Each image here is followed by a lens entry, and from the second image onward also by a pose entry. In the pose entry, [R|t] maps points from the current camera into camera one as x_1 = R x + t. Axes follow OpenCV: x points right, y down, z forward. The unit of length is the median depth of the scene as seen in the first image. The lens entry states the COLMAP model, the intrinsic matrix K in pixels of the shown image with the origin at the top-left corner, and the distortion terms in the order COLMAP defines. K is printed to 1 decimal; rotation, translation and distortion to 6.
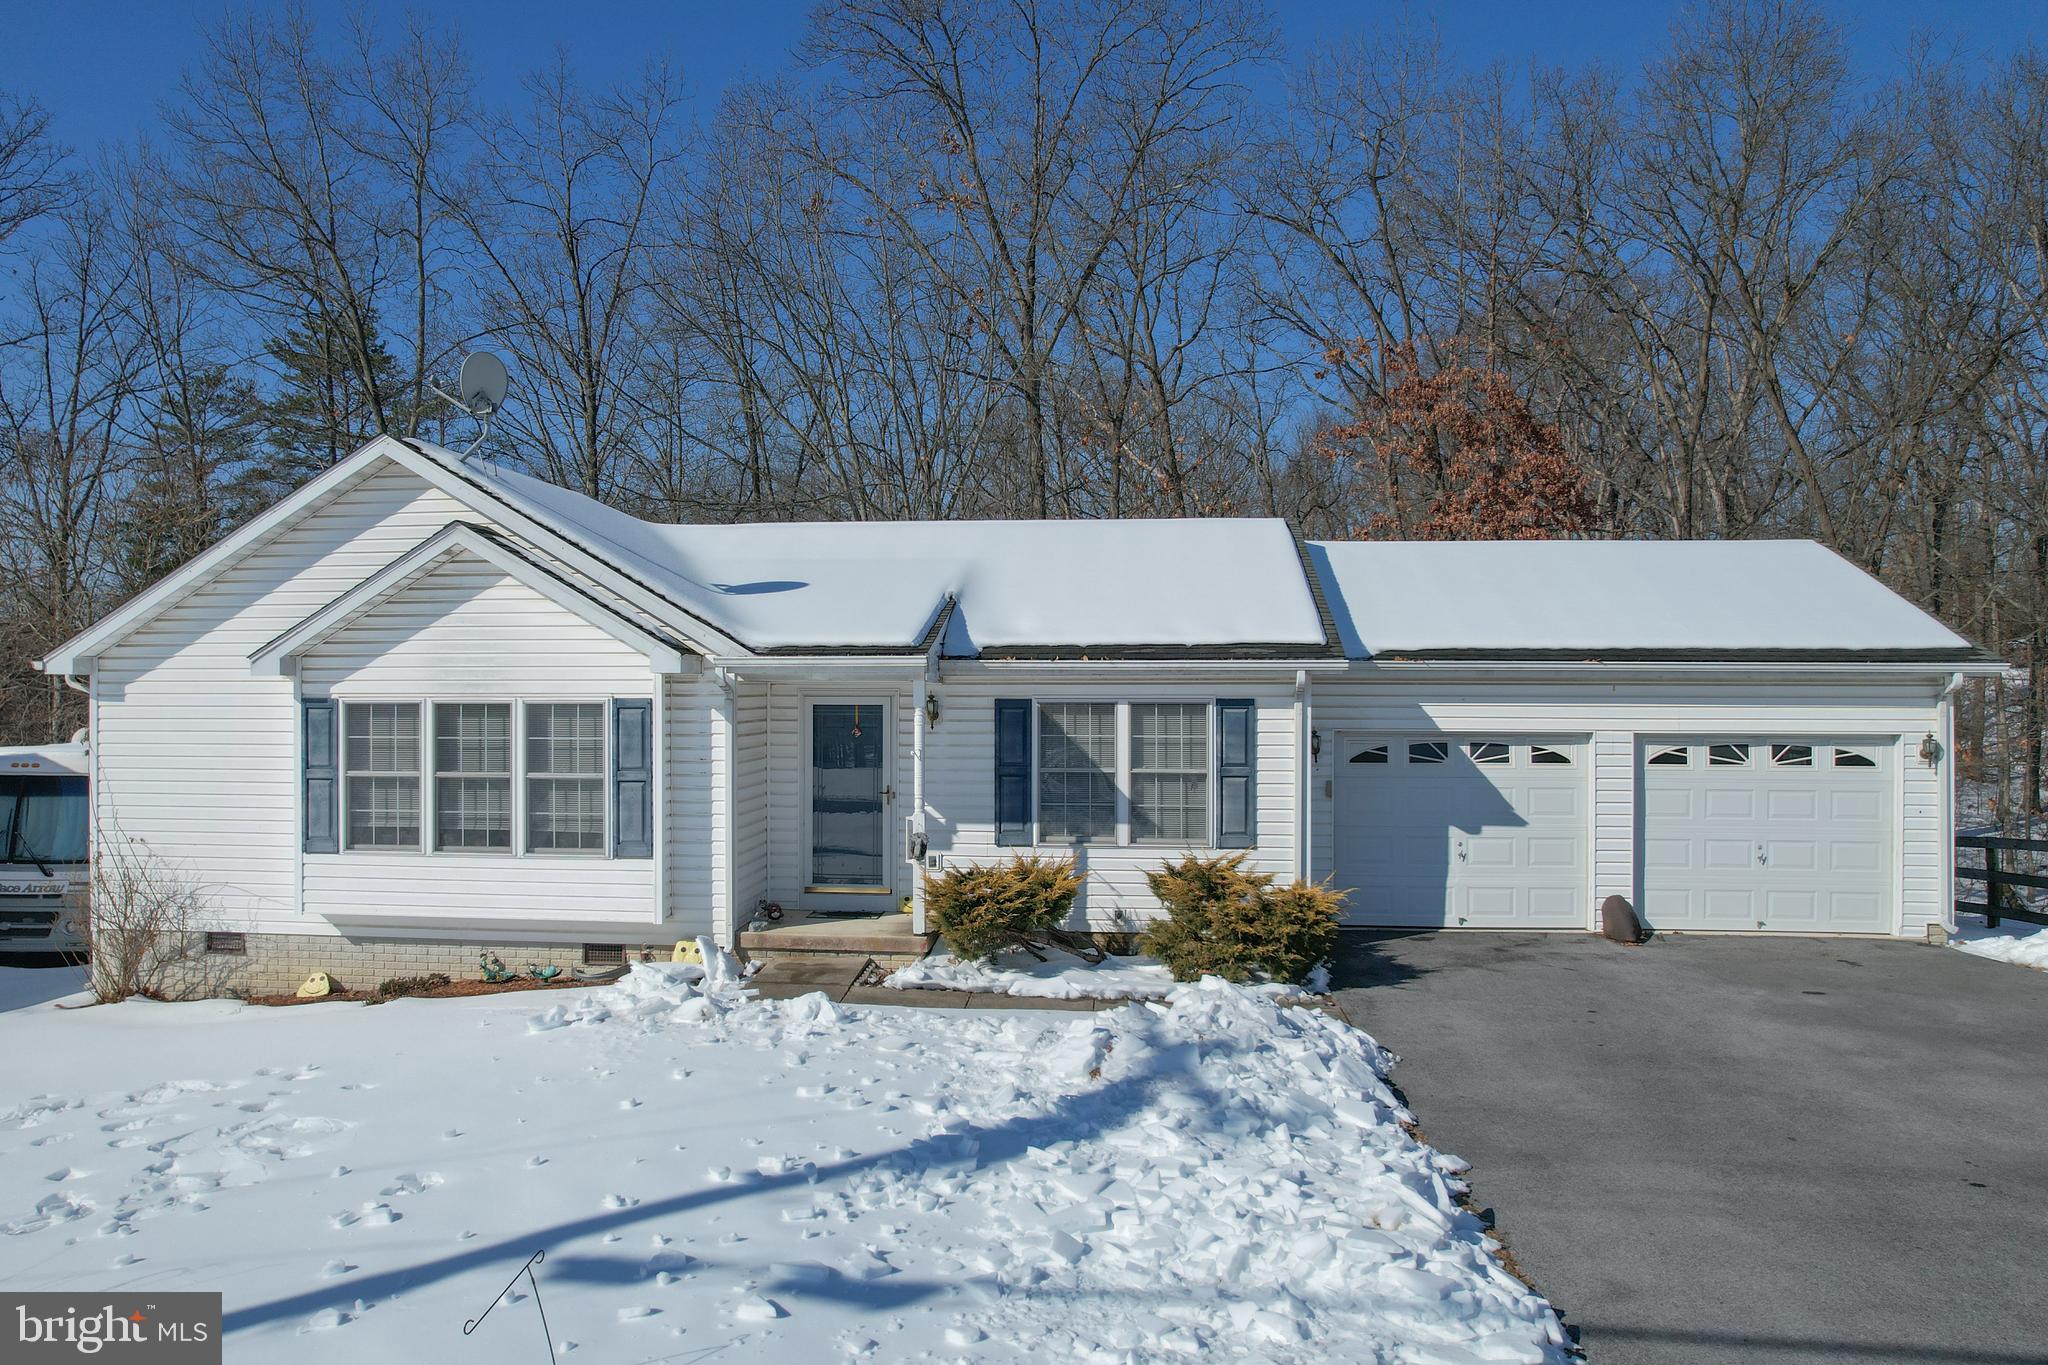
lens RADIAL K [[1443.9, 0, 928.0], [0, 1443.9, 688.9], [0, 0, 1]] dist [-0.083641, 0.031949]
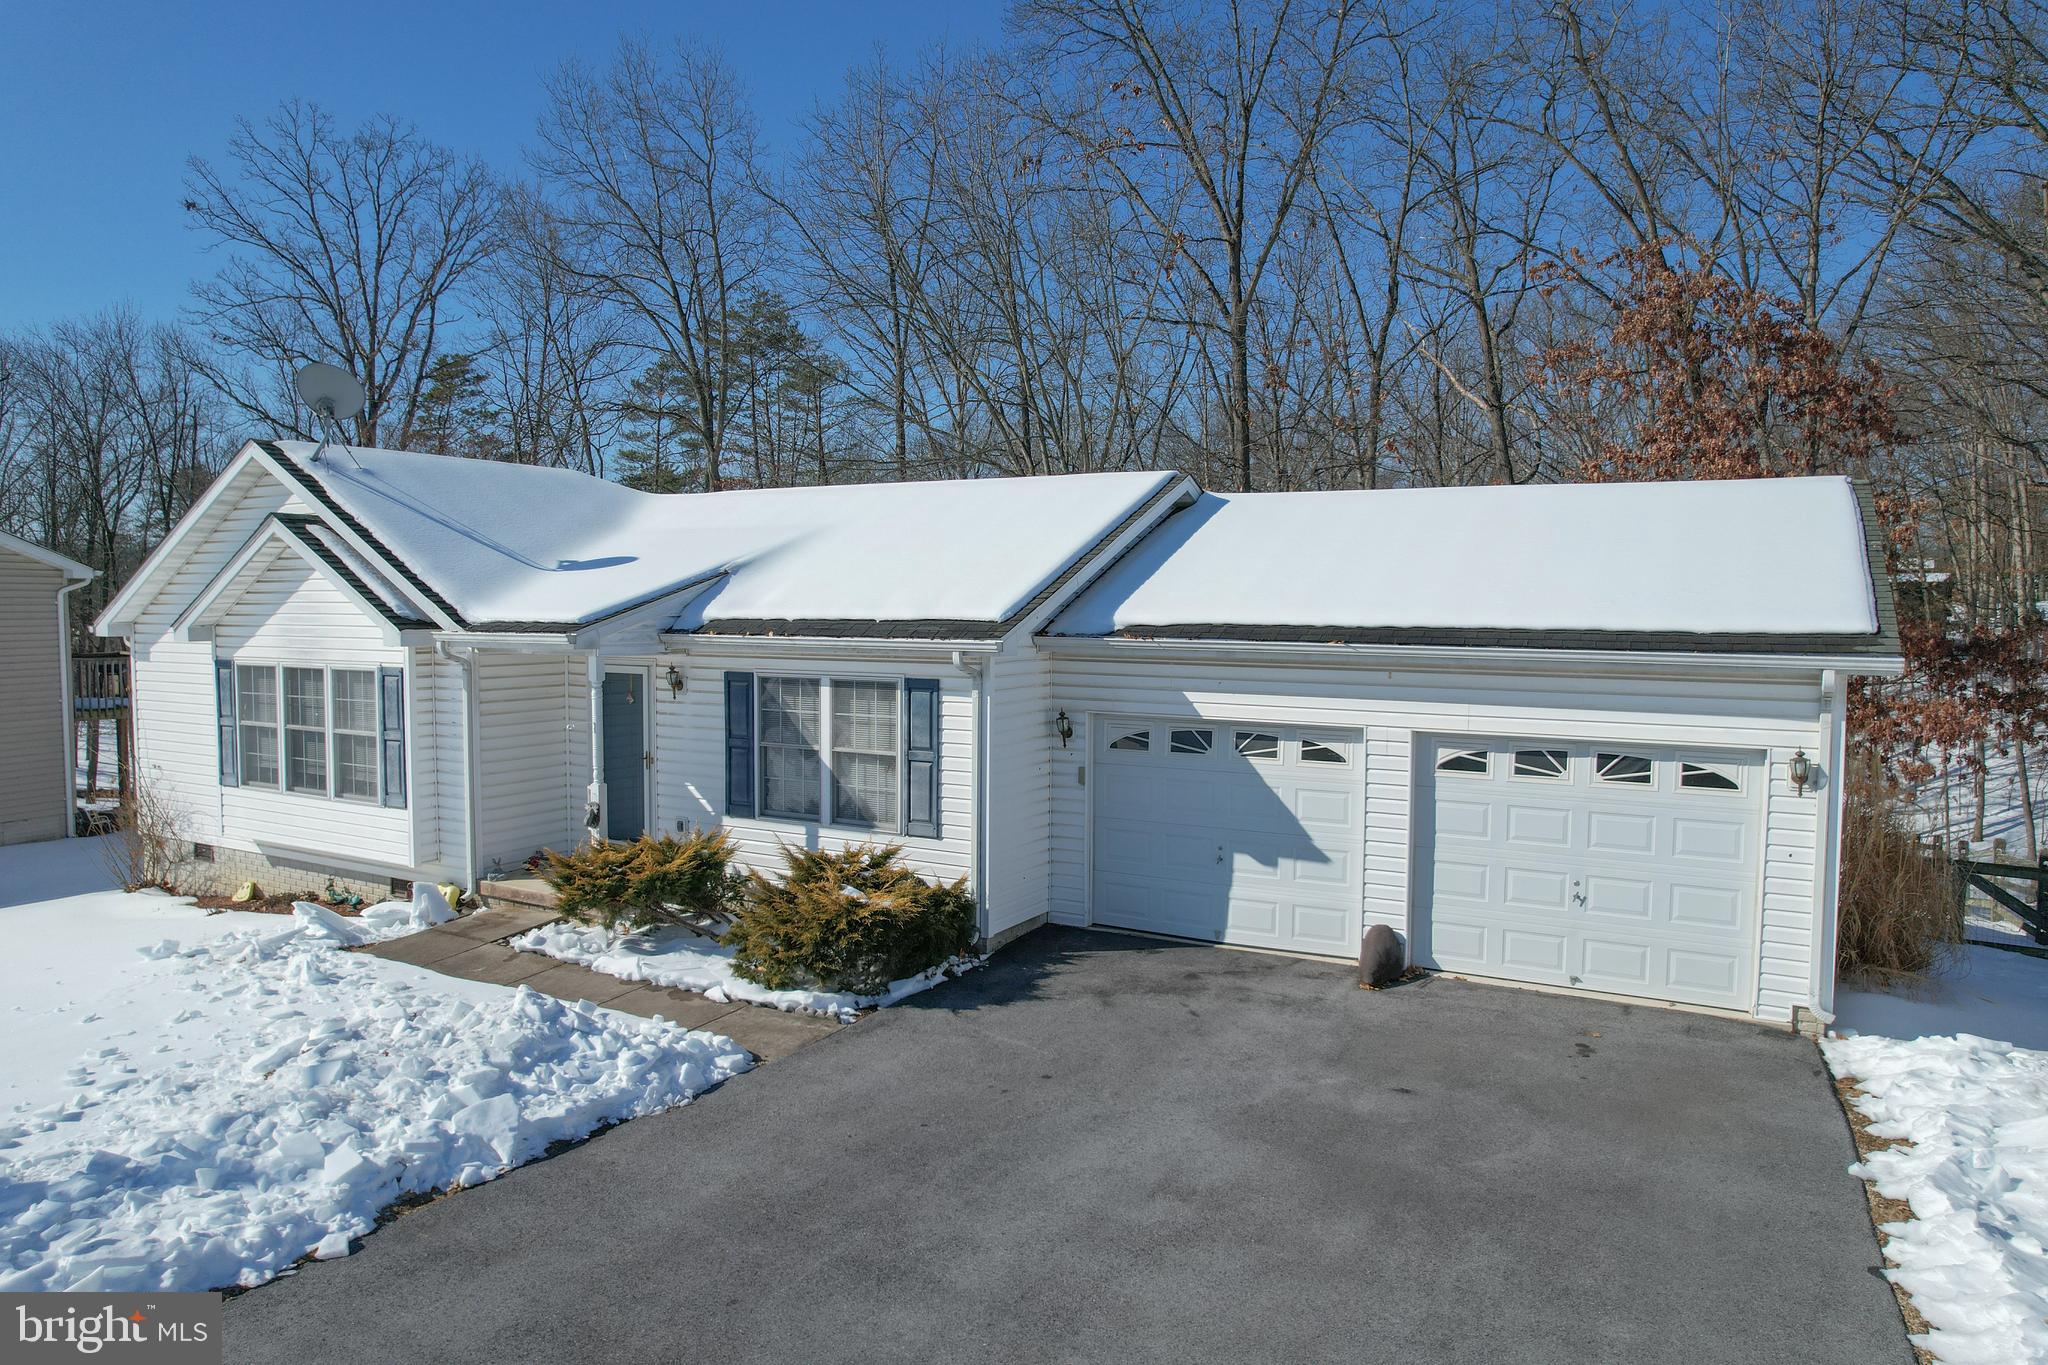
lens RADIAL K [[1303.7, 0, 1024.0], [0, 1303.7, 682.5], [0, 0, 1]] dist [-0.066397, 0.000524]
pose [[0.929594, 0.027570, -0.367552, 0.580680], [-0.006068, 0.998208, 0.059528, -0.041216], [0.368534, -0.053107, 0.928096, 0.231887]]
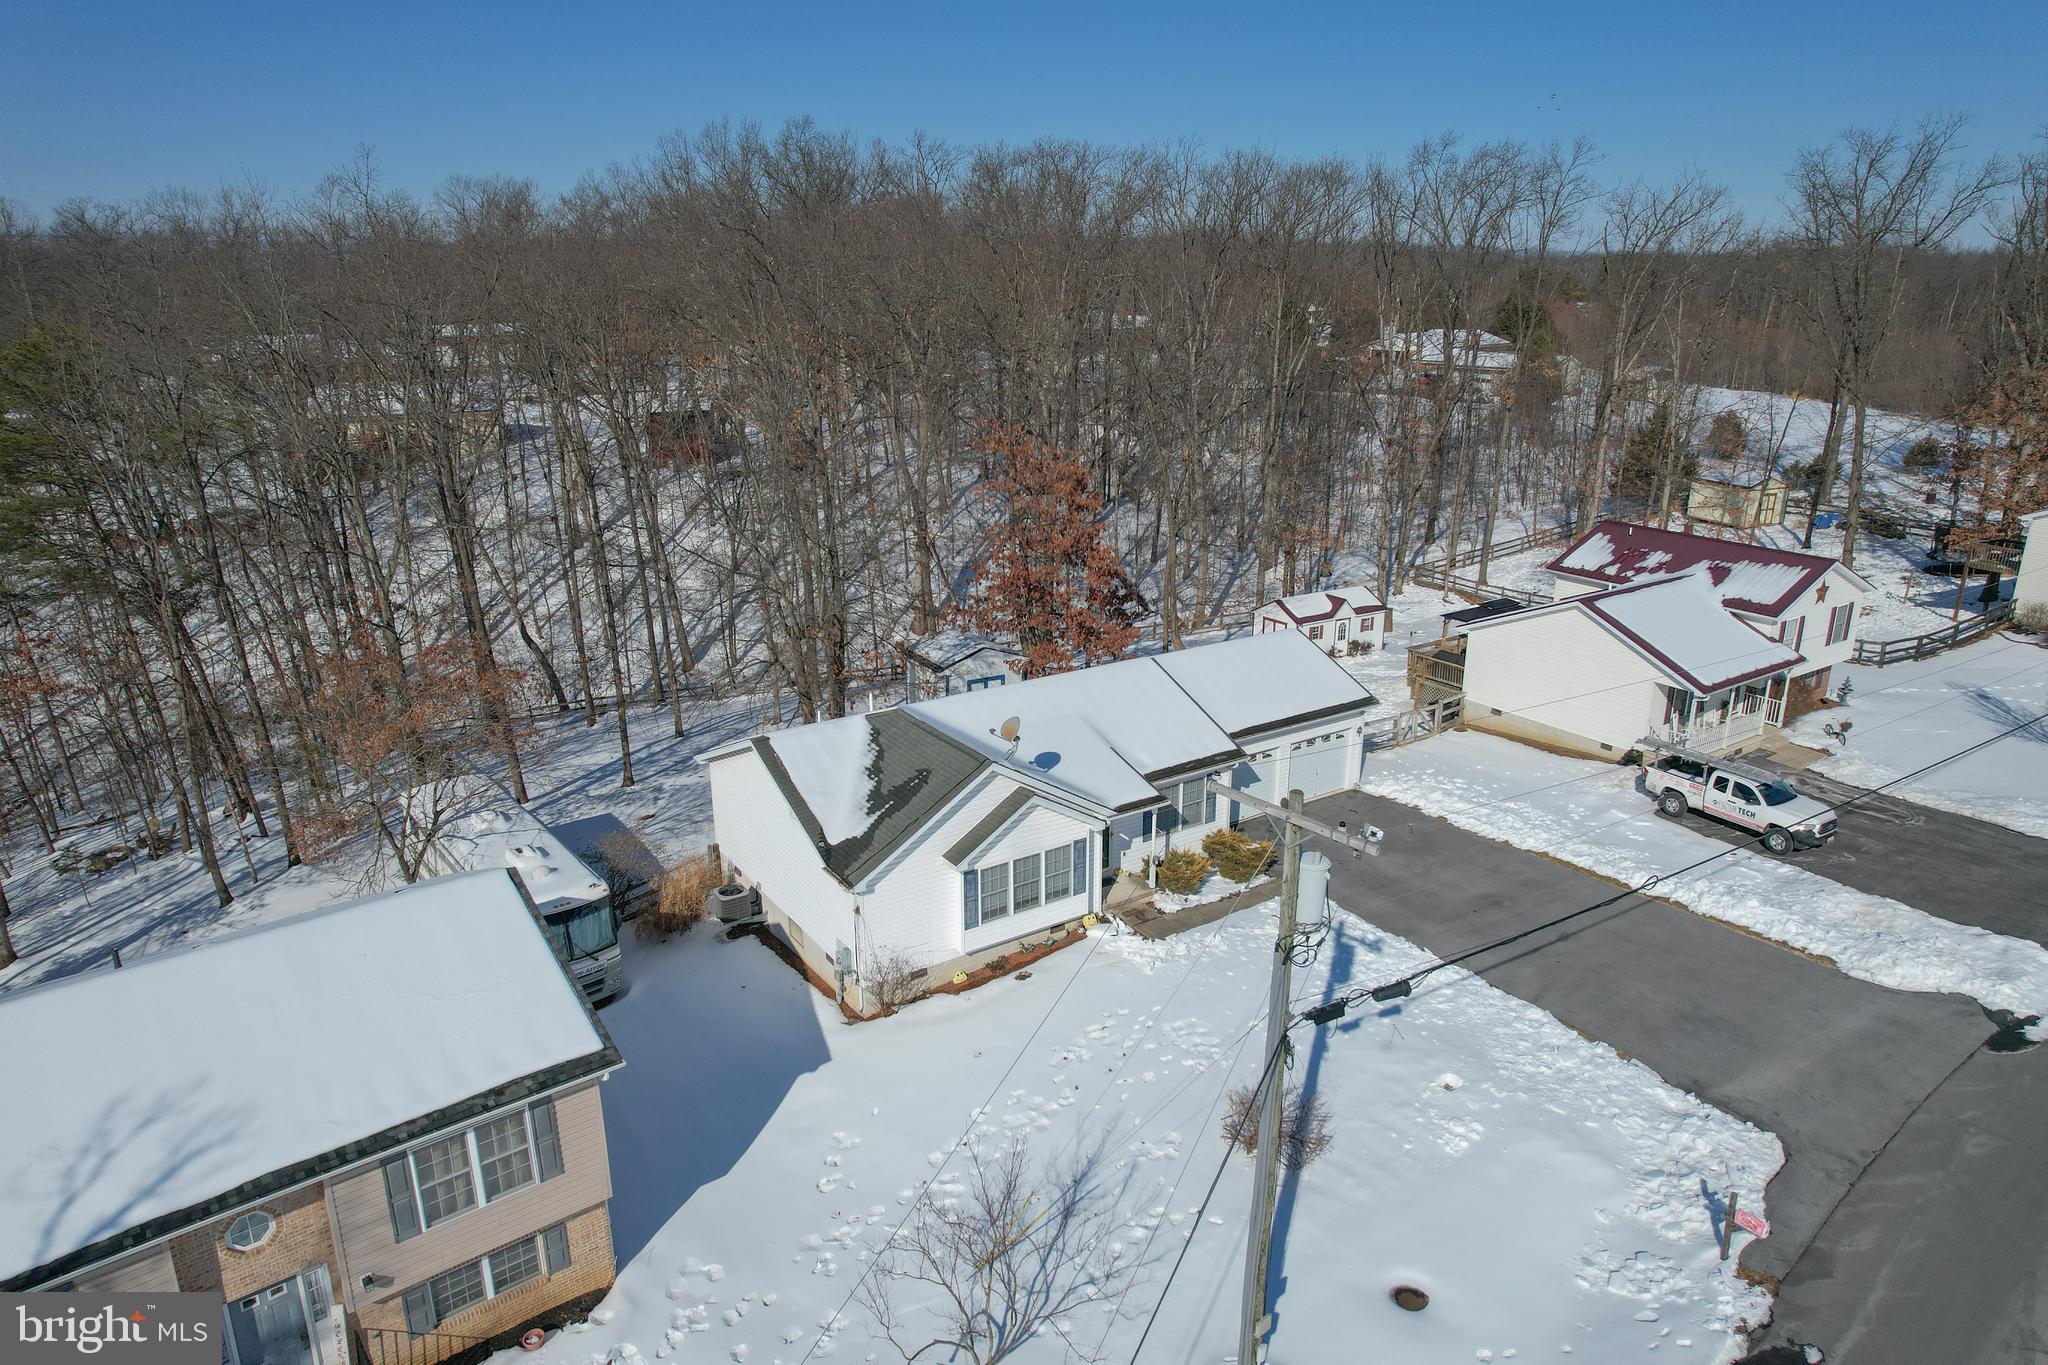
lens RADIAL K [[1303.7, 0, 1024.0], [0, 1303.7, 682.5], [0, 0, 1]] dist [-0.066397, 0.000524]
pose [[0.755997, -0.197583, 0.624043, -1.594442], [0.003996, 0.954731, 0.297444, -0.908567], [-0.654563, -0.222373, 0.722563, -0.552244]]
